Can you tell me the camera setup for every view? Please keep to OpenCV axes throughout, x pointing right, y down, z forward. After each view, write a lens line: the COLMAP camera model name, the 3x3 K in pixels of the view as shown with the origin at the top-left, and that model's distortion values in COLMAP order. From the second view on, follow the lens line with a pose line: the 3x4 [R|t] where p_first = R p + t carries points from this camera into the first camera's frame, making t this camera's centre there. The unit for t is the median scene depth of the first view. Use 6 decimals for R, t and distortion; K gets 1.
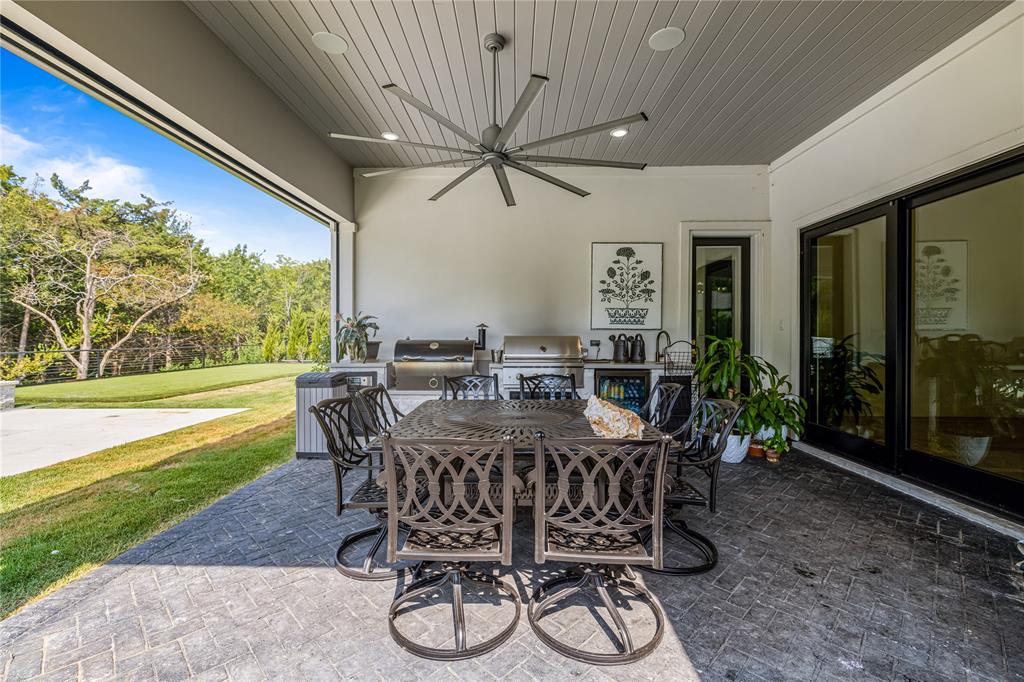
lens RADIAL K [[430.7, 0, 505.1], [0, 430.7, 334.0], [0, 0, 1]] dist [0.000709, 0.000300]
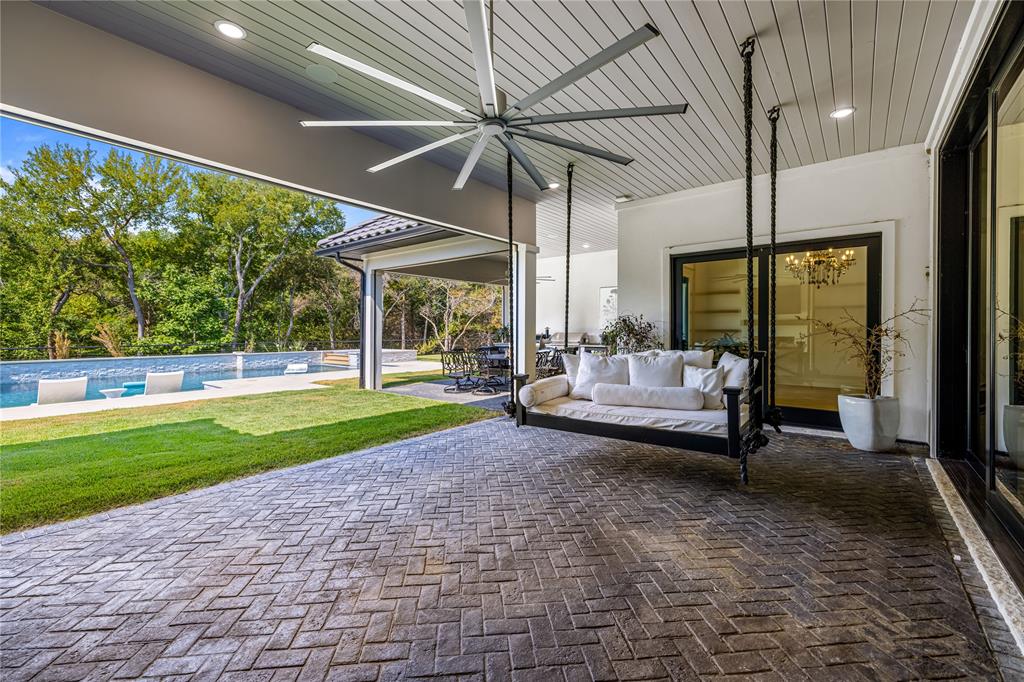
lens RADIAL K [[430.7, 0, 505.1], [0, 430.7, 334.0], [0, 0, 1]] dist [0.000709, 0.000300]
pose [[0.784328, -0.000370, -0.620346, 0.340416], [0.008500, 0.999912, 0.010150, -0.004003], [0.620288, -0.013234, 0.784263, -0.270711]]
